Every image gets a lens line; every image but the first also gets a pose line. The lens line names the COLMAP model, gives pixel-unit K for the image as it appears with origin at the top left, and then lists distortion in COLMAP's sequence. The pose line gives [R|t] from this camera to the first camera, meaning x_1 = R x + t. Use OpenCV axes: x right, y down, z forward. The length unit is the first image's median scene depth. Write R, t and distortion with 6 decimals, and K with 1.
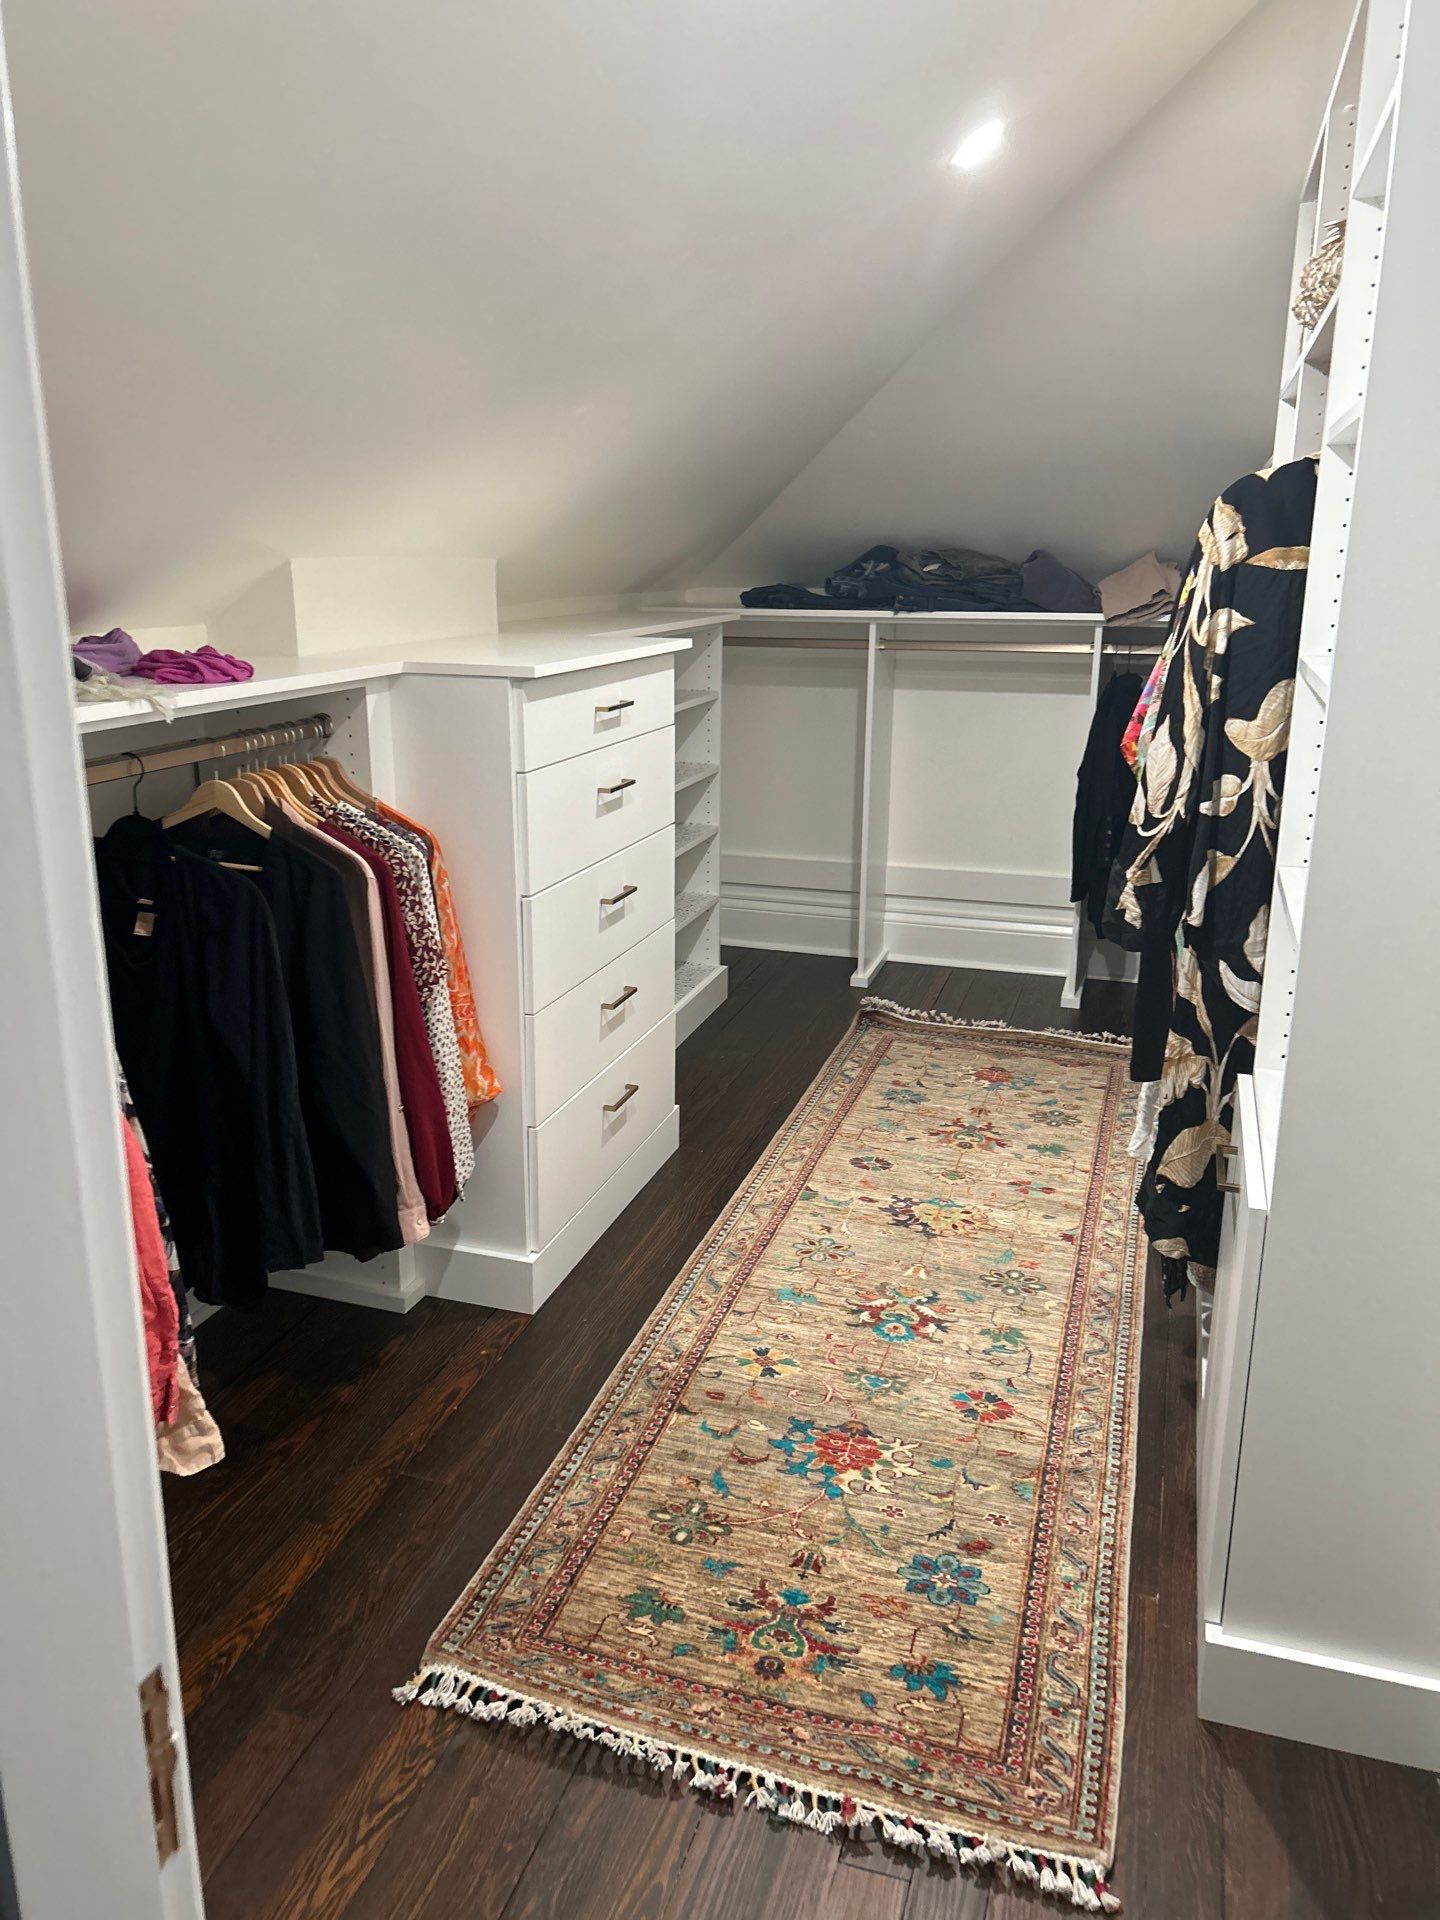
lens RADIAL K [[1442.6, 0, 695.8], [0, 1442.6, 958.1], [0, 0, 1]] dist [0.041148, -0.047526]
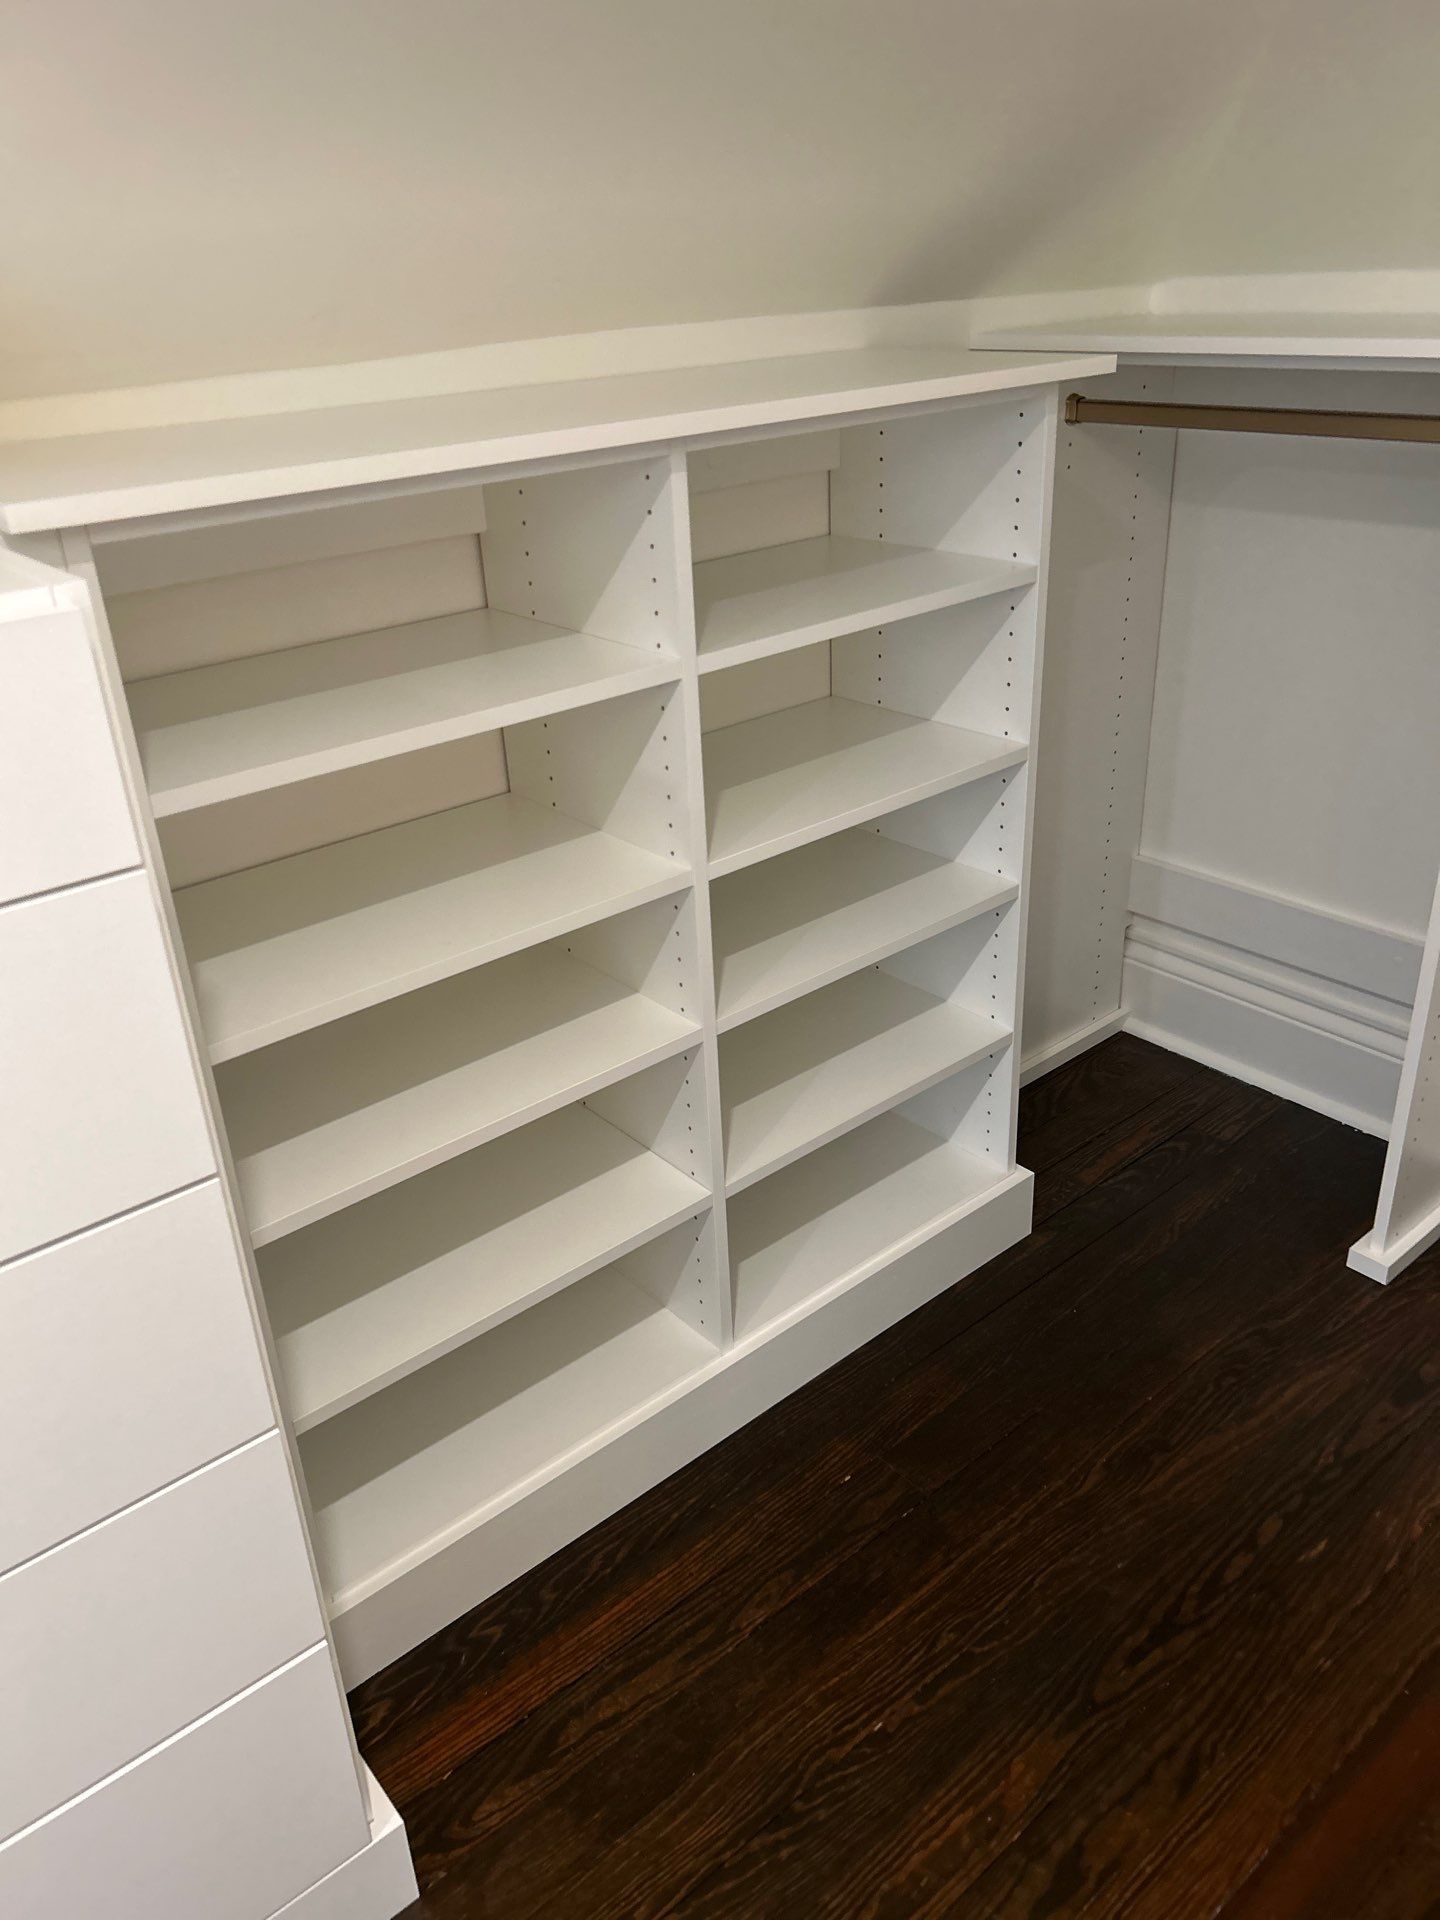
lens RADIAL K [[1442.6, 0, 723.7], [0, 1442.6, 964.9], [0, 0, 1]] dist [0.041148, -0.047526]
pose [[0.852171, 0.189342, -0.487805, 0.240825], [-0.092014, 0.971934, 0.216513, -0.240161], [0.515109, -0.139621, 0.845676, 0.933267]]
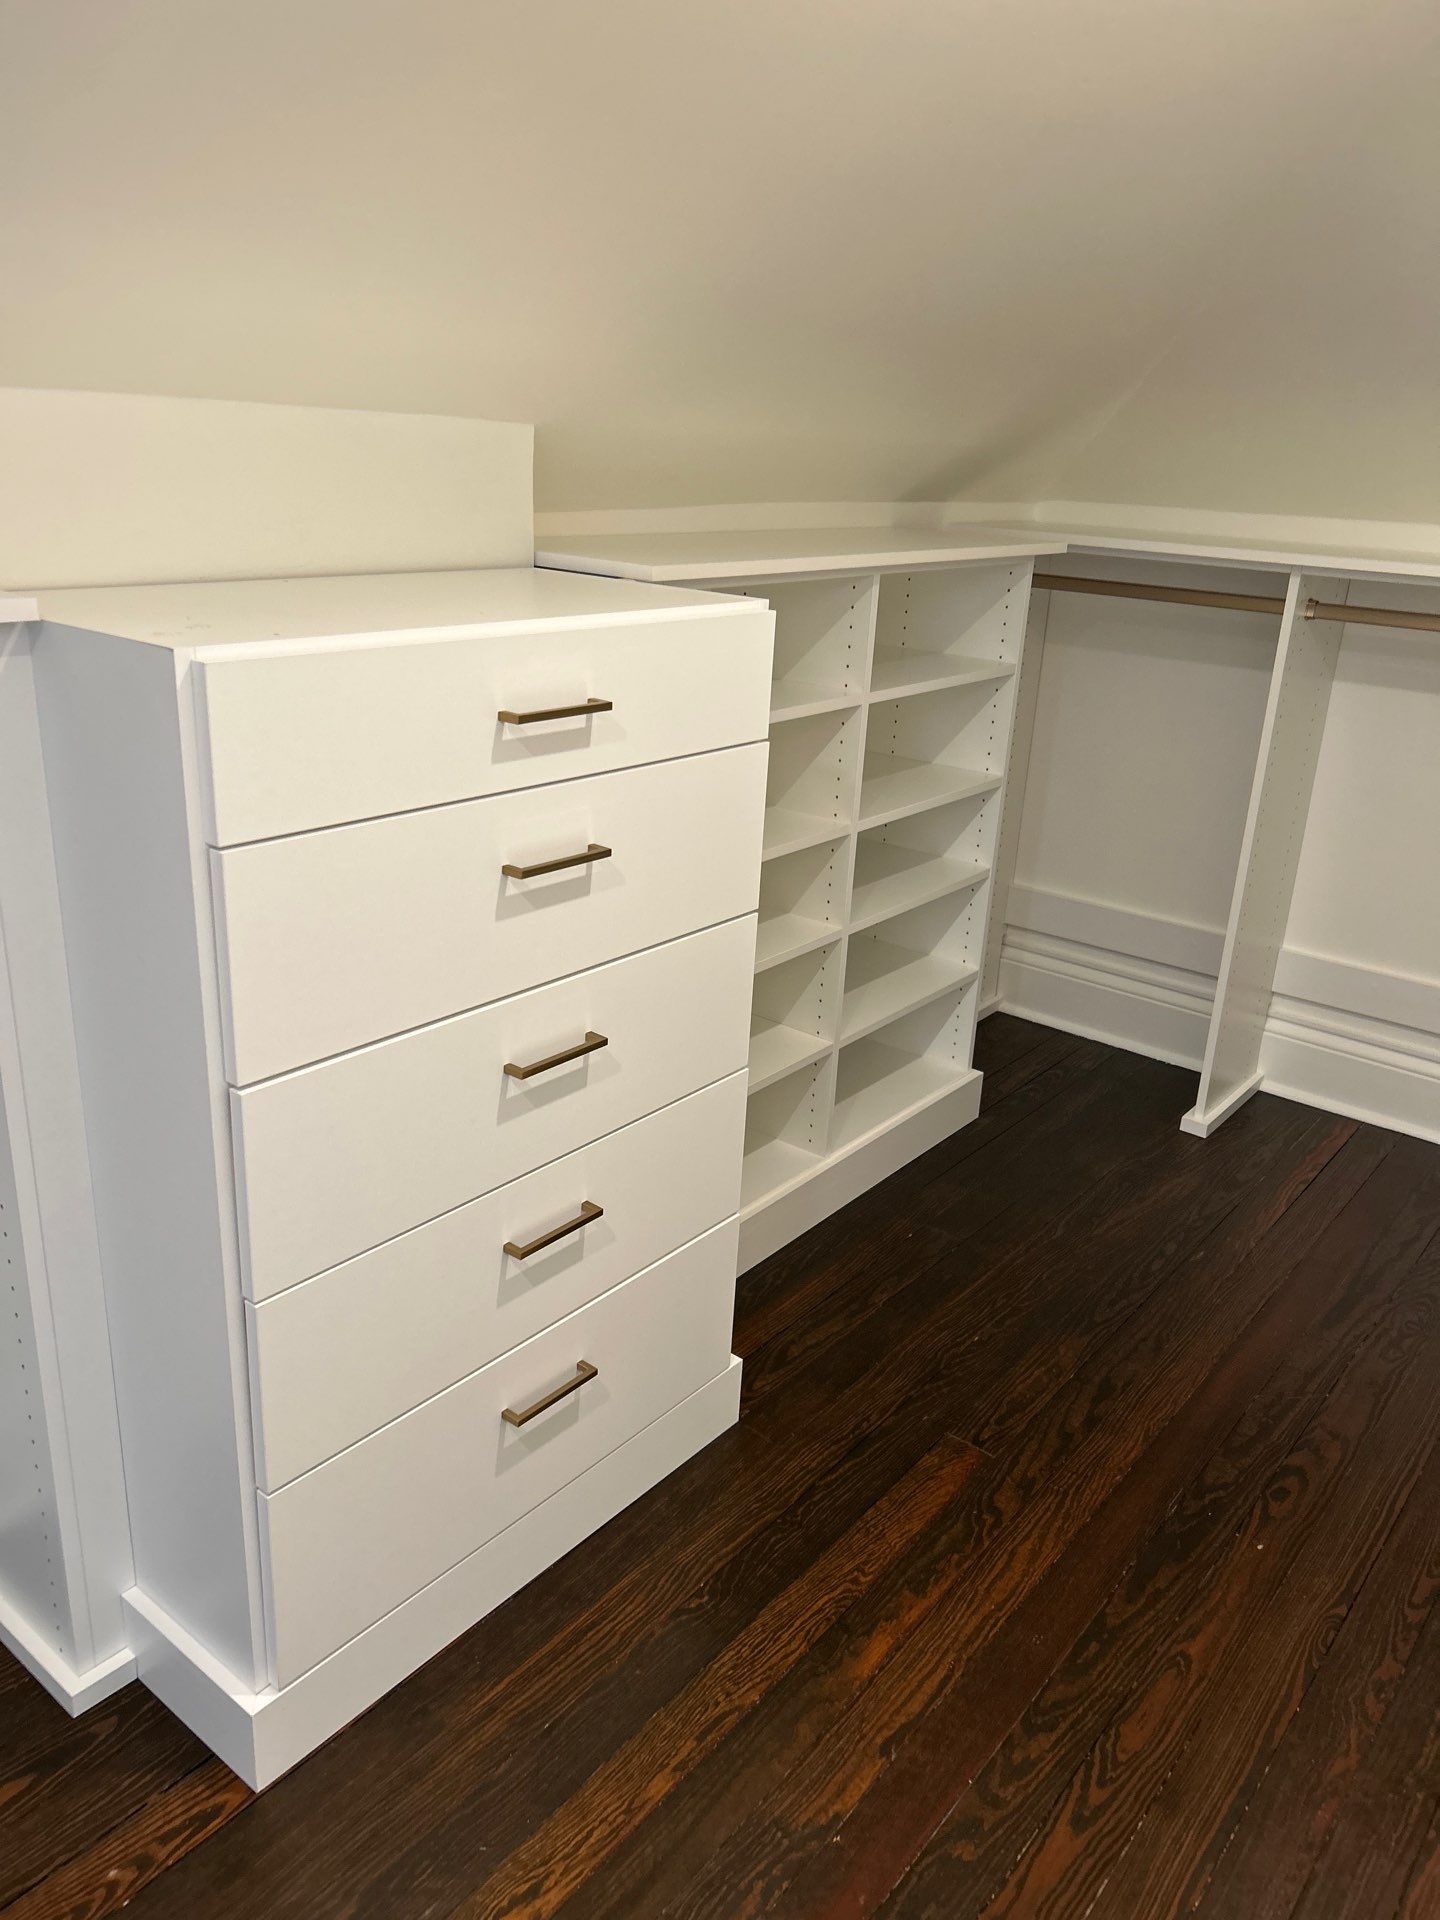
lens RADIAL K [[1442.6, 0, 728.1], [0, 1442.6, 969.8], [0, 0, 1]] dist [0.041148, -0.047526]
pose [[0.938750, 0.158285, -0.306095, 0.176247], [-0.137086, 0.986489, 0.089702, -0.139499], [0.316158, -0.042246, 0.947766, 0.531012]]
